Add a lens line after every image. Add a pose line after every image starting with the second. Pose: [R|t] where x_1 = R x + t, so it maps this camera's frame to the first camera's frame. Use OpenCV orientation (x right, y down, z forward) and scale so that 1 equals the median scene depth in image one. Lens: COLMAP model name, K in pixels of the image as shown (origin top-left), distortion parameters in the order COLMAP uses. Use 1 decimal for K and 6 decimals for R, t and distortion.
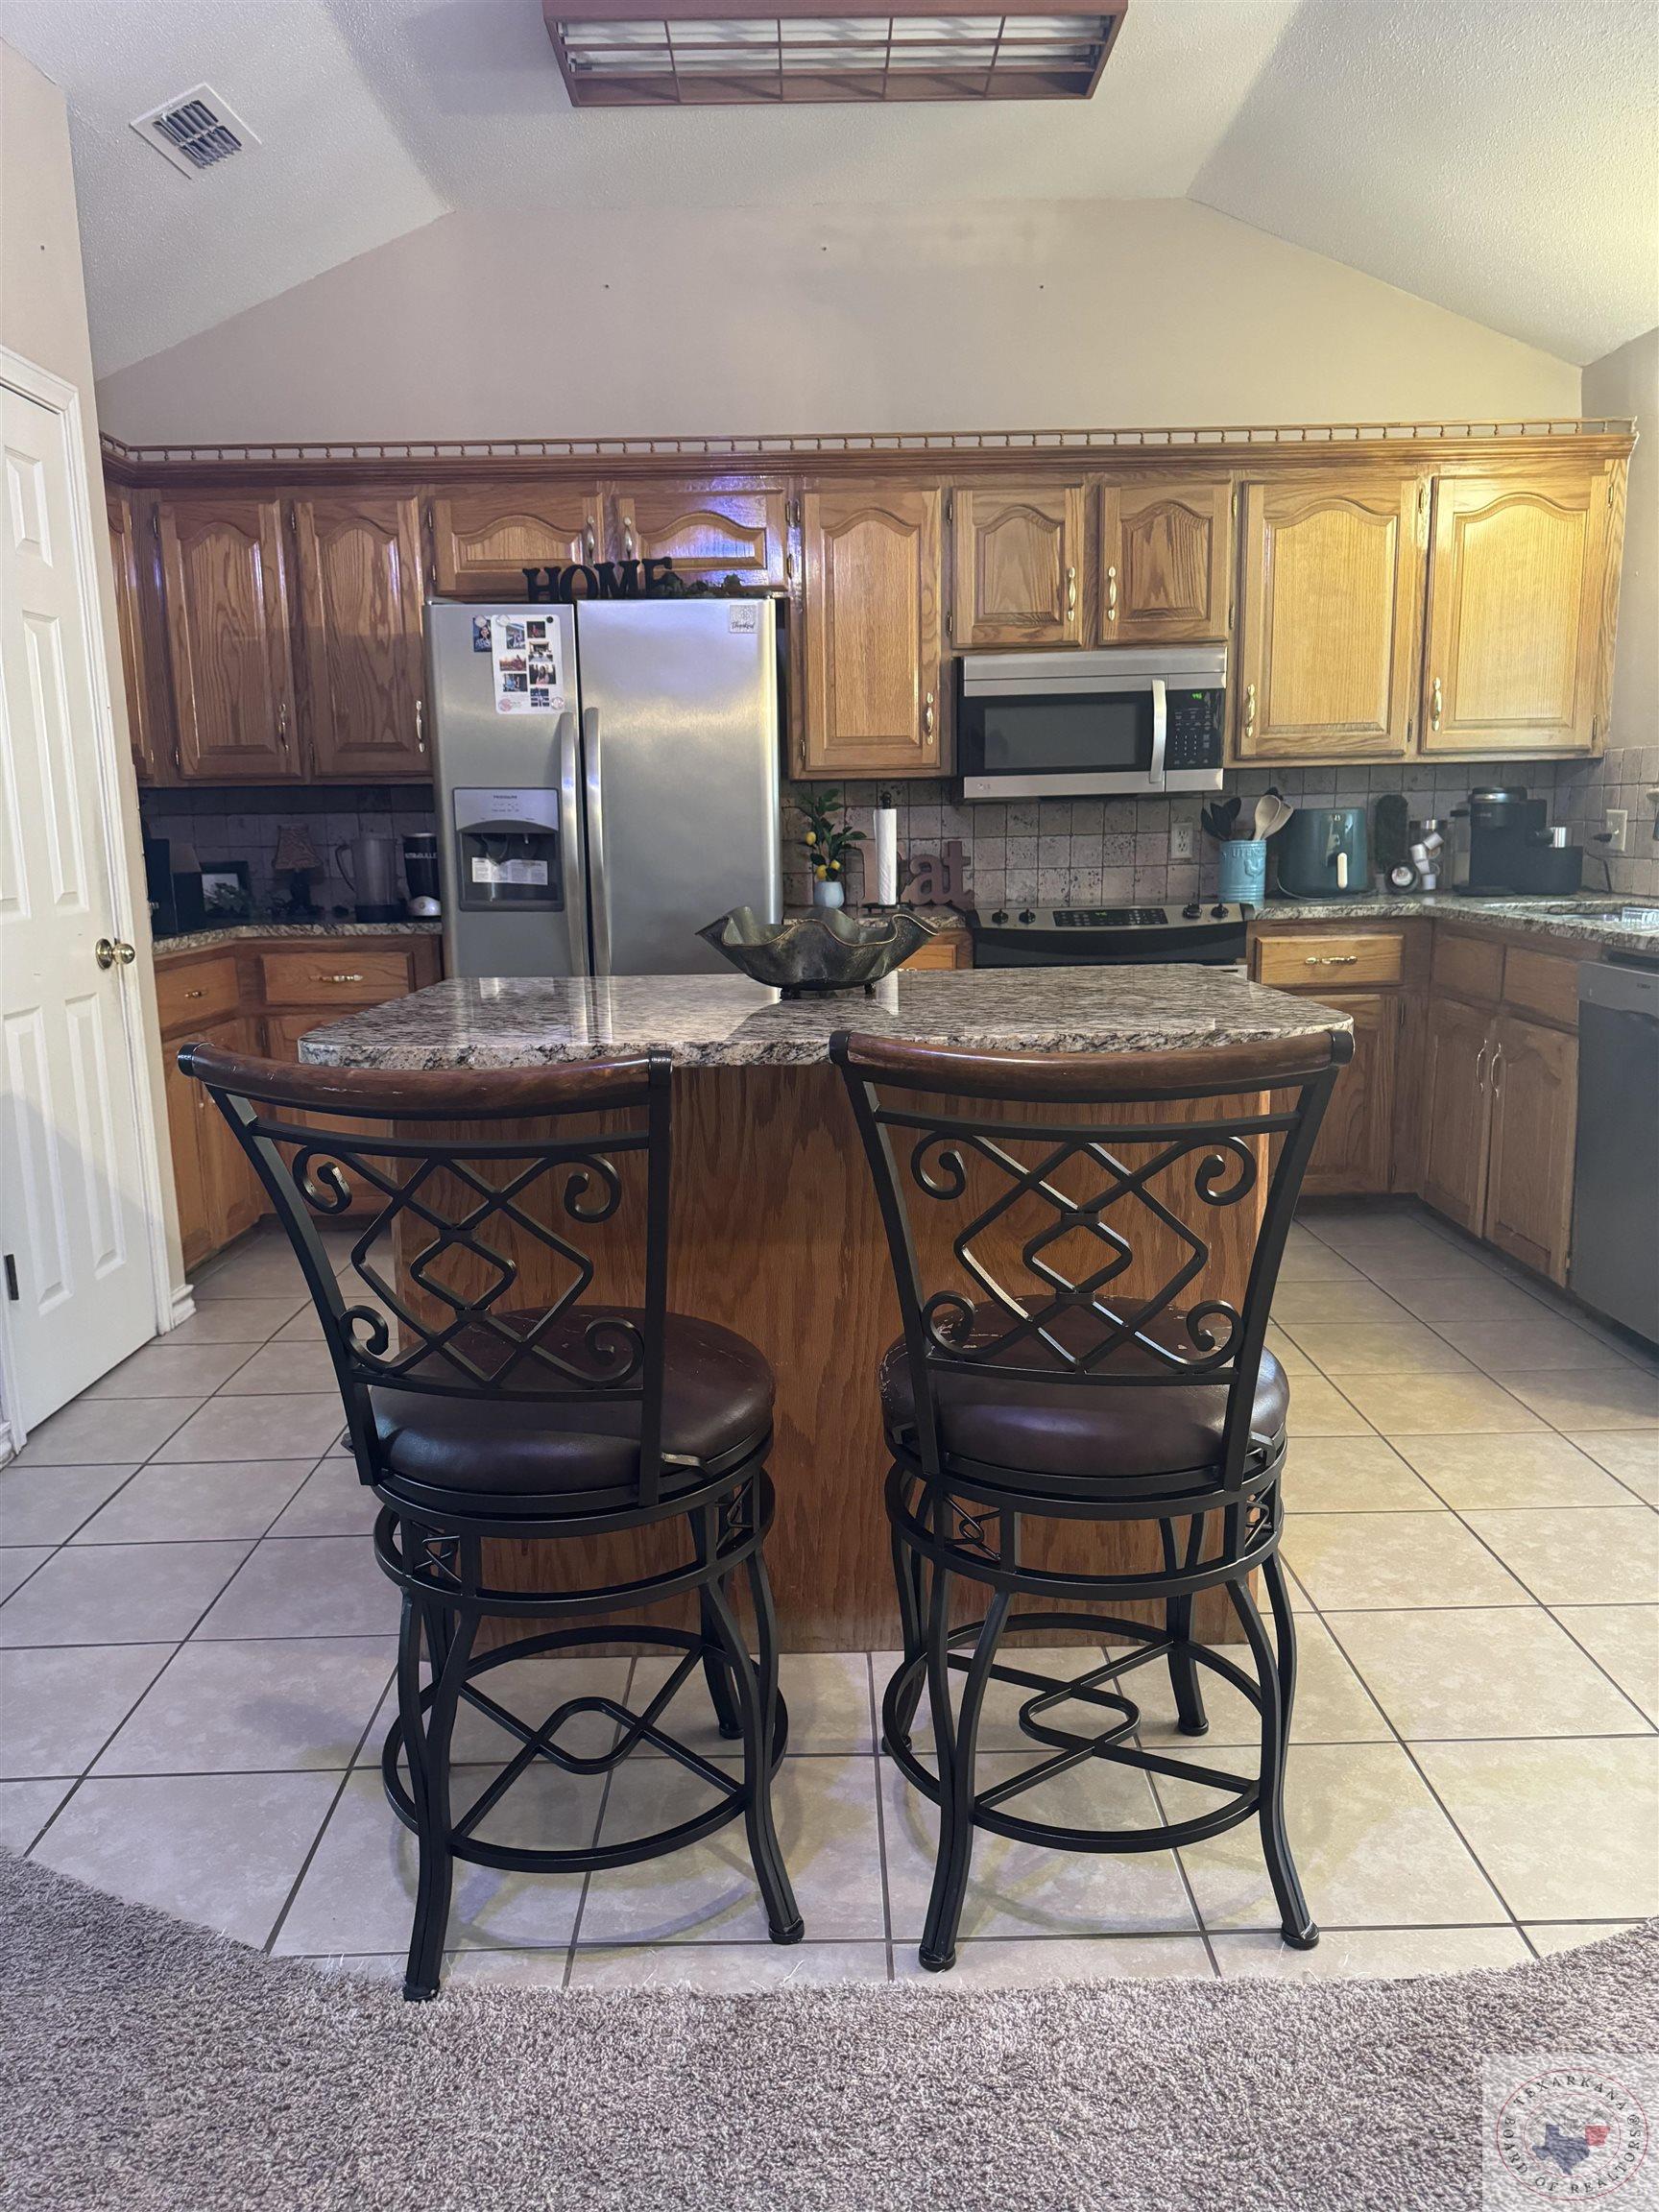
lens RADIAL K [[1543.1, 0, 814.2], [0, 1543.1, 1108.4], [0, 0, 1]] dist [0.007836, -0.018184]
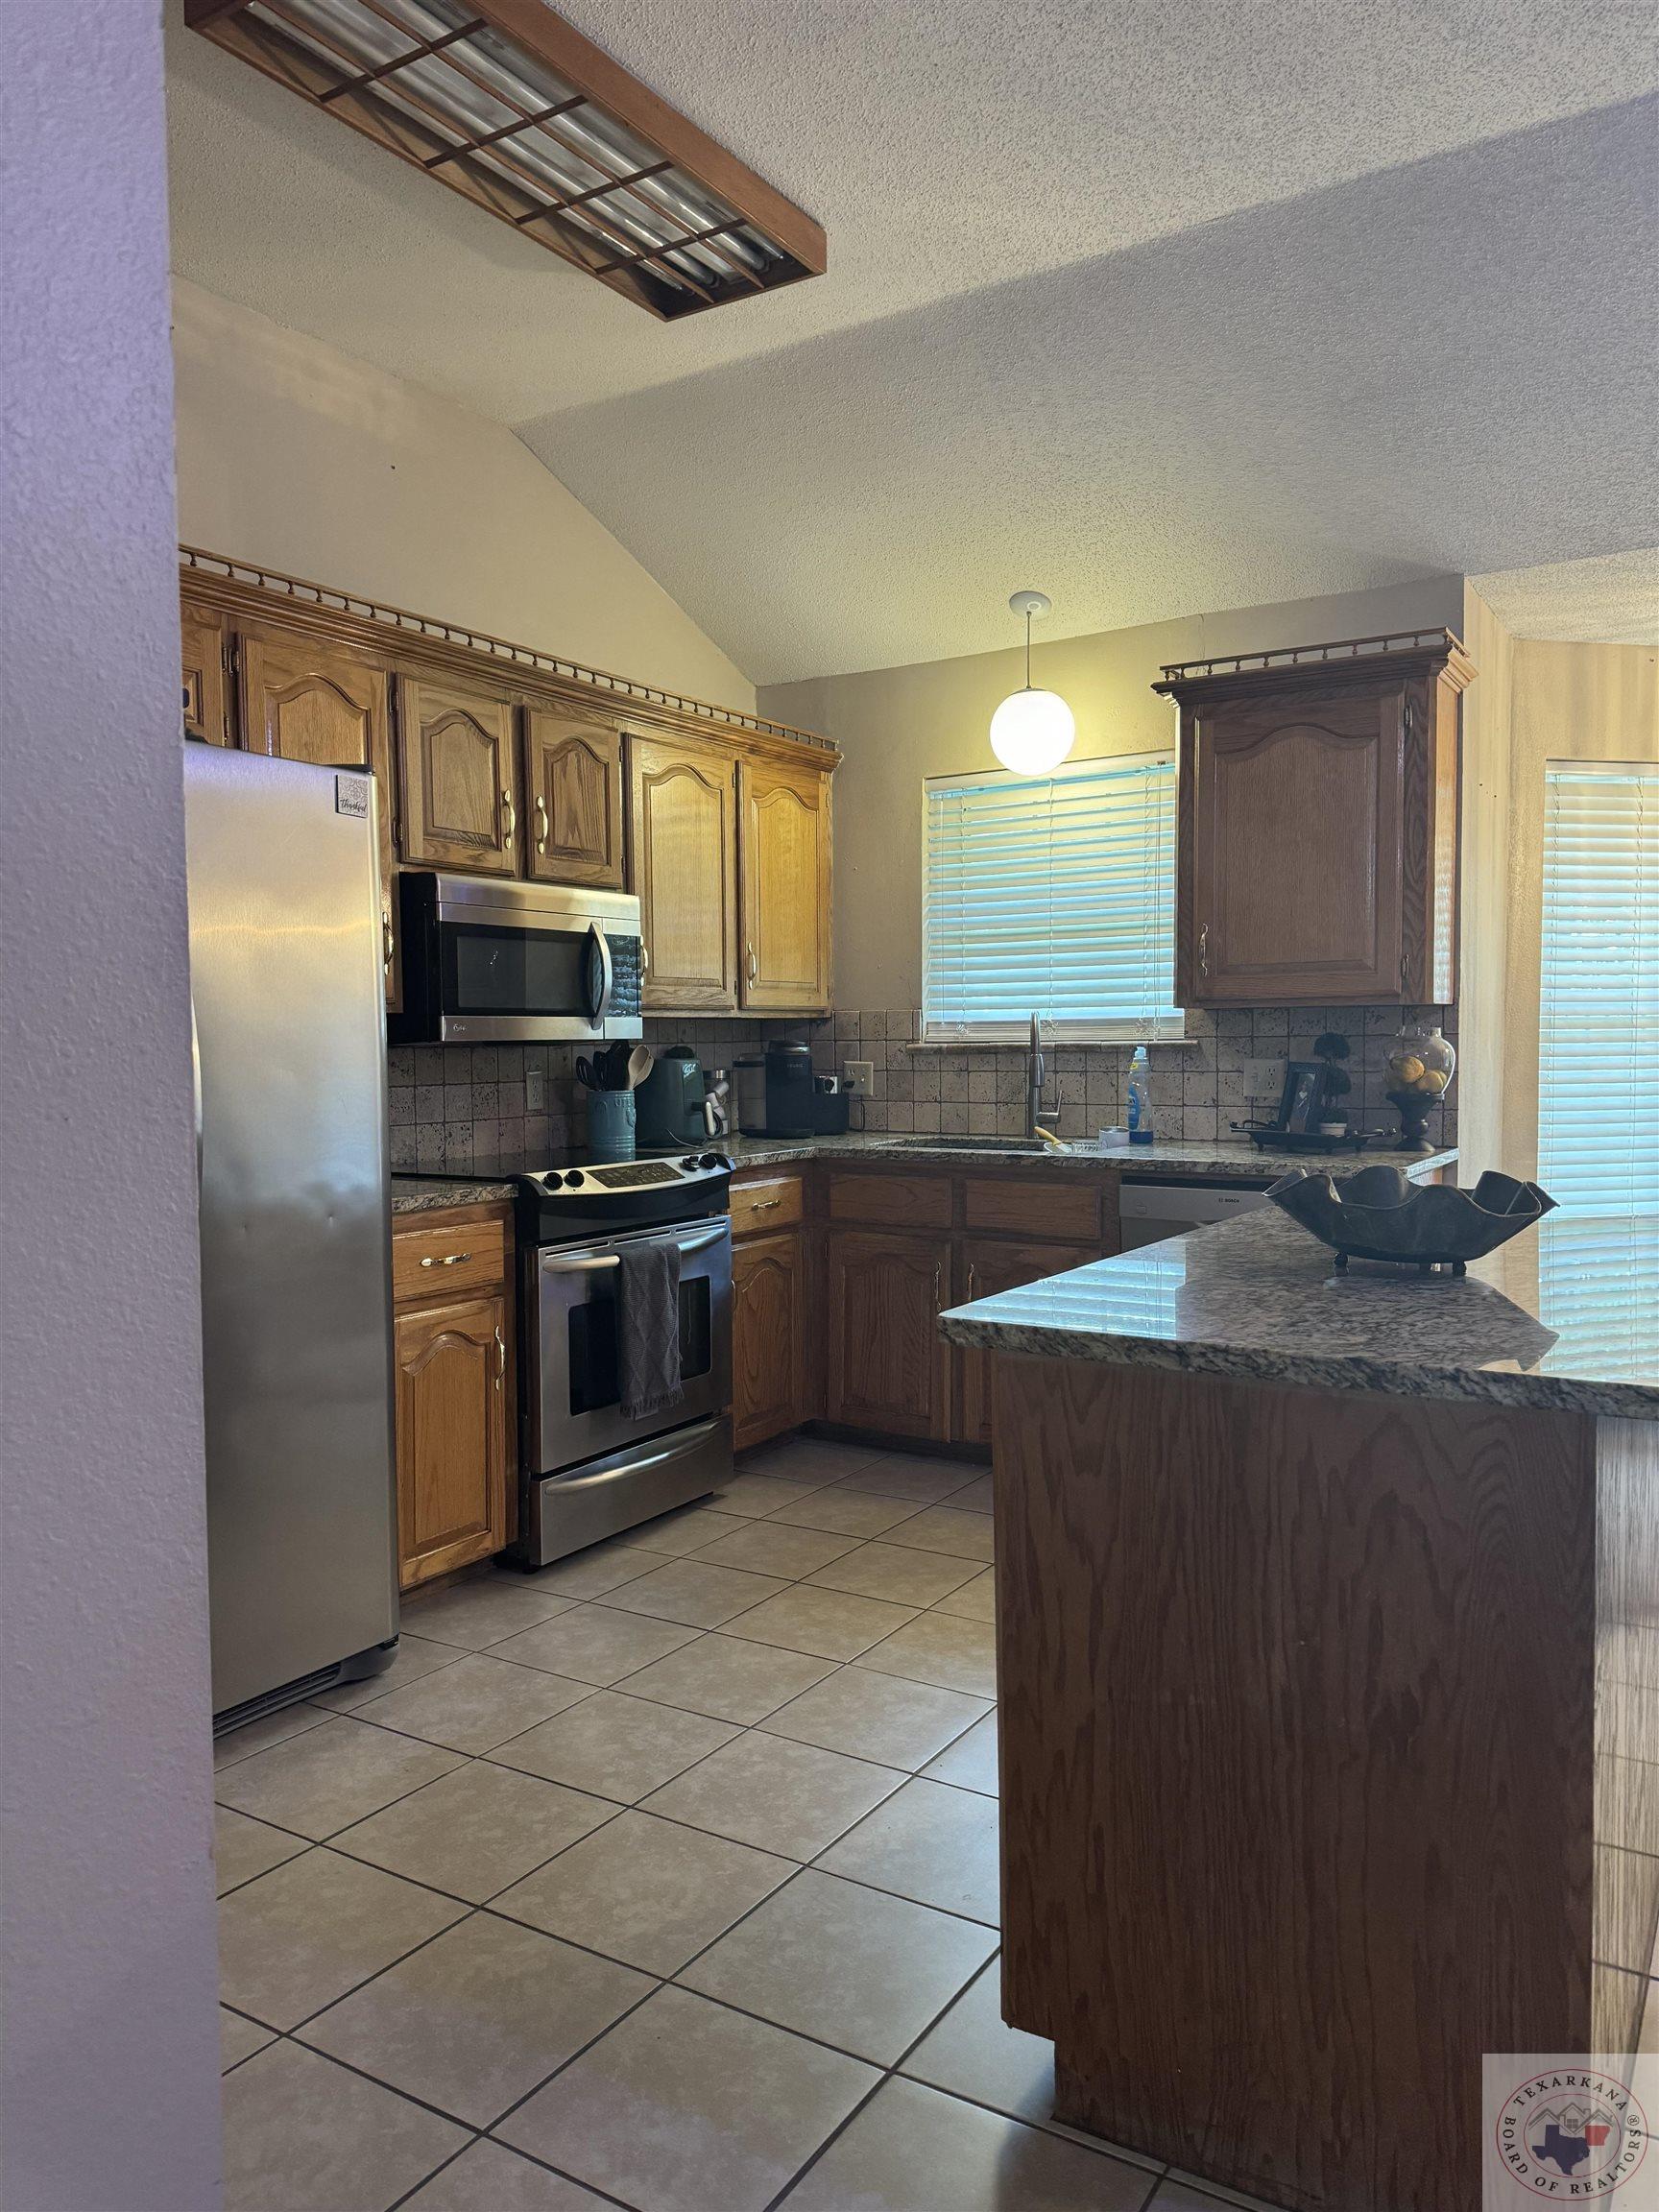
lens RADIAL K [[1543.1, 0, 822.5], [0, 1543.1, 1114.1], [0, 0, 1]] dist [0.007836, -0.018184]
pose [[0.538452, -0.021148, 0.842391, -0.487412], [0.149204, 0.986282, -0.070610, -0.075480], [-0.829342, 0.163708, 0.534221, 0.402550]]
